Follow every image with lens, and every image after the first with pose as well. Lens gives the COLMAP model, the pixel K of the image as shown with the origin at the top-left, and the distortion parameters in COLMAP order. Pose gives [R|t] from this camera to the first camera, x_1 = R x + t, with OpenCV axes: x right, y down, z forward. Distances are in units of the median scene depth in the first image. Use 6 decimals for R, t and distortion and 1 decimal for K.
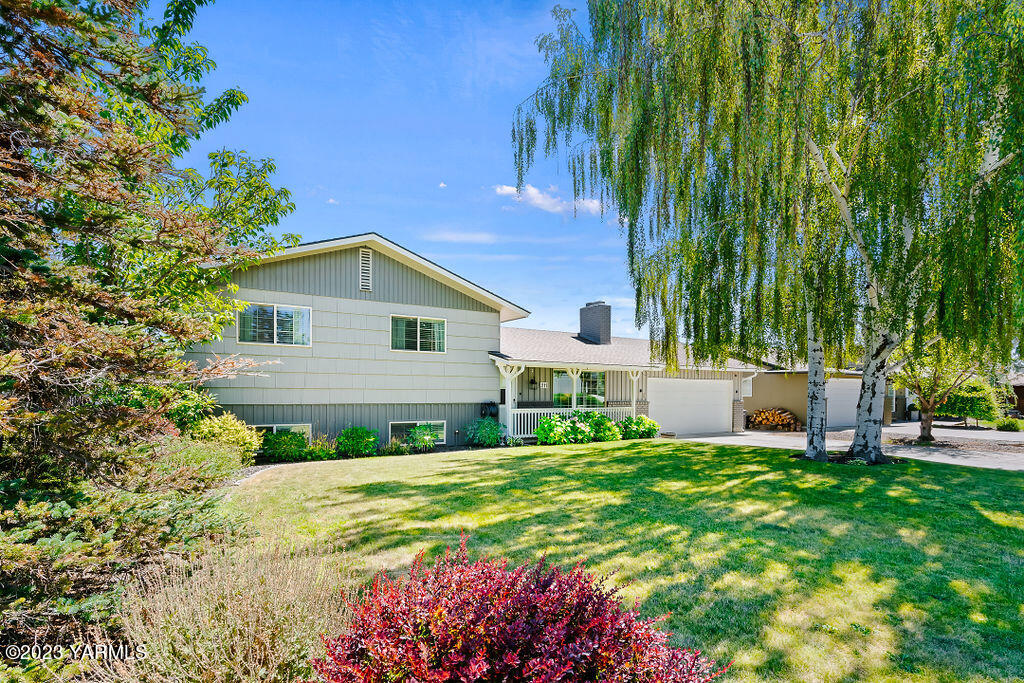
lens RADIAL K [[487.6, 0, 512.3], [0, 487.6, 349.1], [0, 0, 1]] dist [-0.001889, -0.000256]
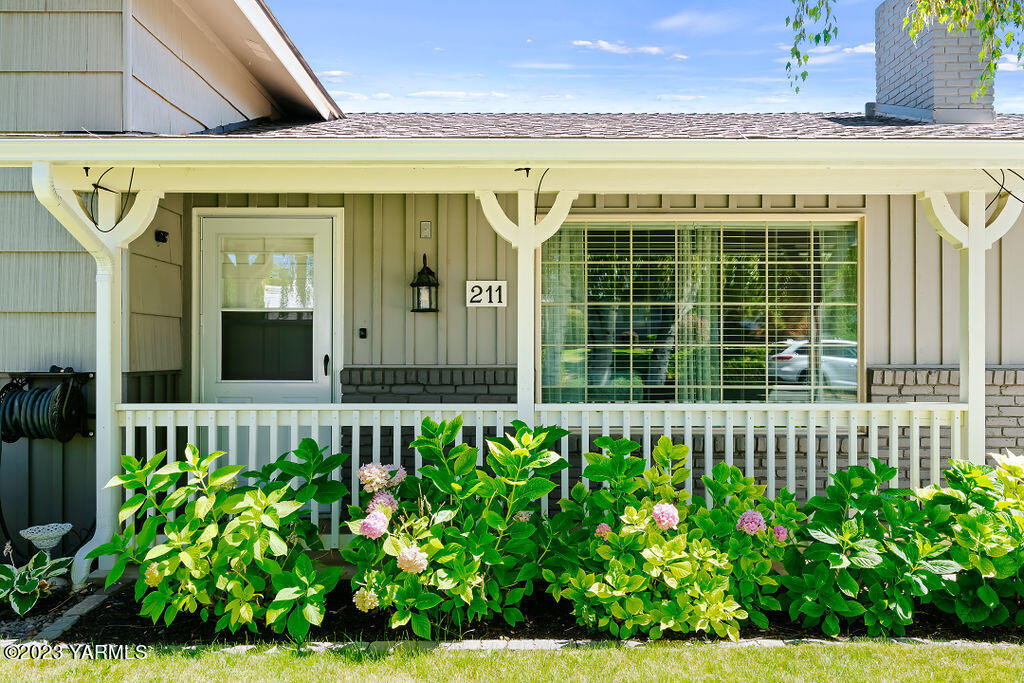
lens RADIAL K [[882.2, 0, 512.0], [0, 882.2, 341.5], [0, 0, 1]] dist [-0.004313, 0.004982]
pose [[0.864592, -0.011263, -0.502348, 0.326019], [0.050424, 0.996647, 0.064440, 0.084739], [0.499937, -0.081045, 0.862261, 0.804362]]
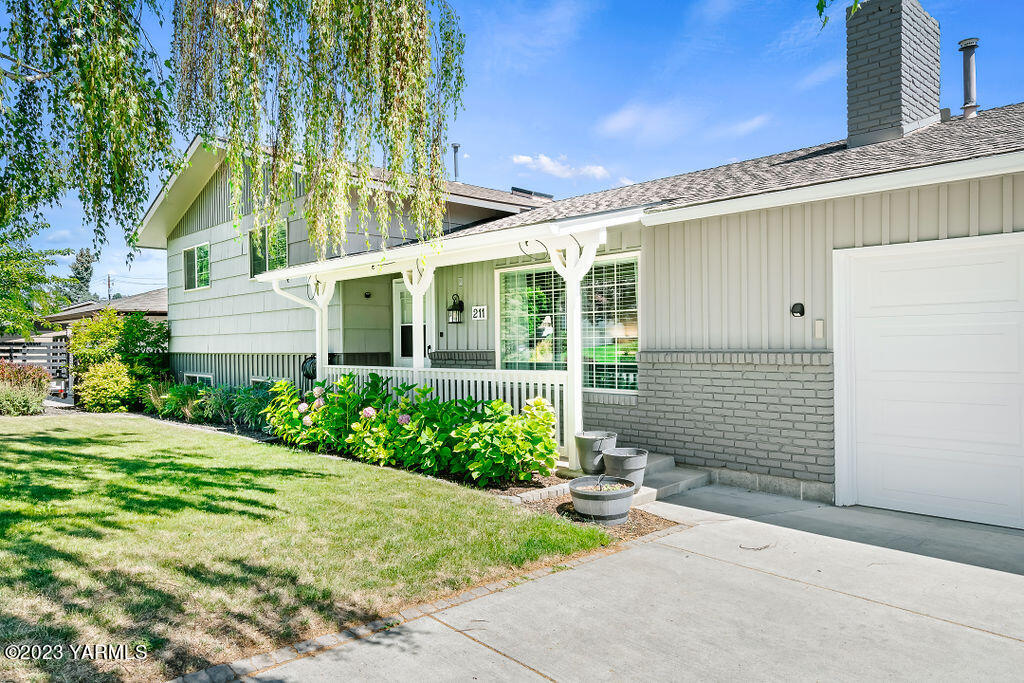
lens RADIAL K [[715.6, 0, 512.0], [0, 715.6, 341.5], [0, 0, 1]] dist [-0.031516, -0.000152]
pose [[0.224684, -0.011007, -0.974369, 0.805876], [0.102397, 0.994667, 0.012376, 0.113047], [0.969037, -0.102554, 0.224613, 1.074662]]
